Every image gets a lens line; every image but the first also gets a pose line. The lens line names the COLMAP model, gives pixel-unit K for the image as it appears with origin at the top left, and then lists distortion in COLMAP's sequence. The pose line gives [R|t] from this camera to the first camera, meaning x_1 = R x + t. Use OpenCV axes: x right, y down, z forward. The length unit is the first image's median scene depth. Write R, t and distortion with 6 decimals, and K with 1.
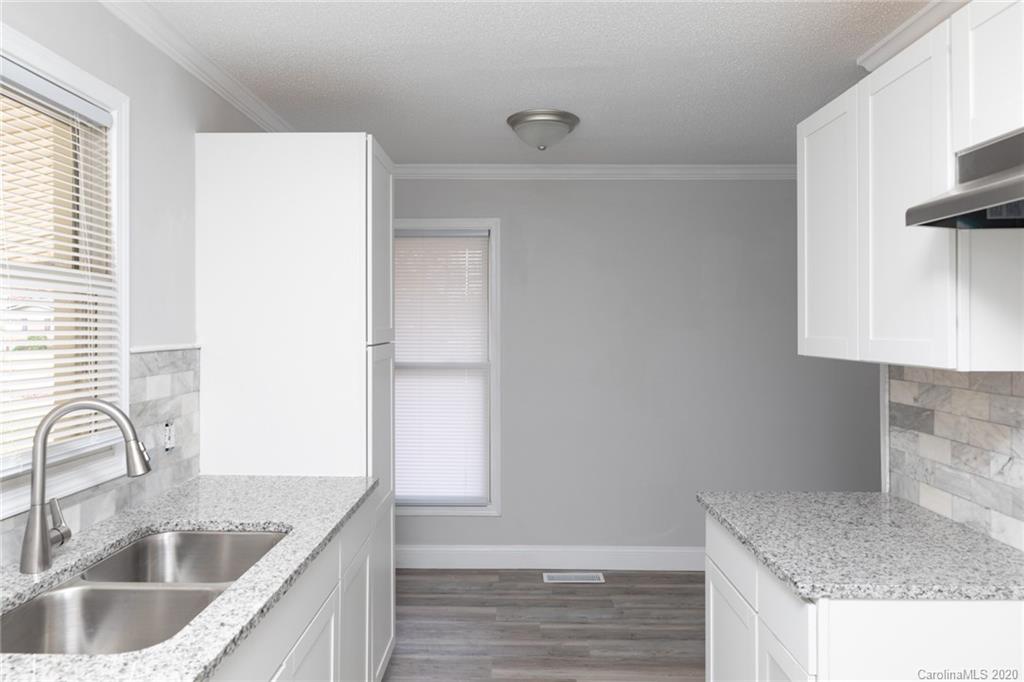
lens RADIAL K [[667.7, 0, 511.0], [0, 667.7, 318.5], [0, 0, 1]] dist [0.000192, 0.001257]
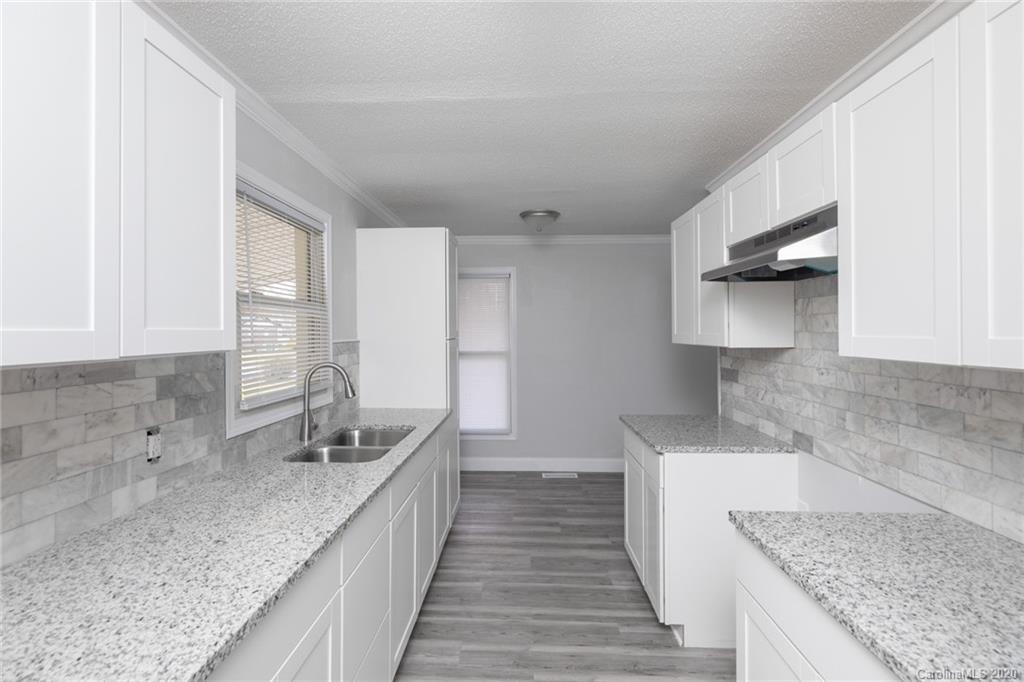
lens RADIAL K [[462.0, 0, 511.1], [0, 462.0, 327.5], [0, 0, 1]] dist [-0.025622, 0.000592]
pose [[0.999638, -0.004827, -0.026478, 0.003067], [0.004879, 0.999986, 0.001908, 0.005104], [0.026469, -0.002036, 0.999648, -0.342777]]
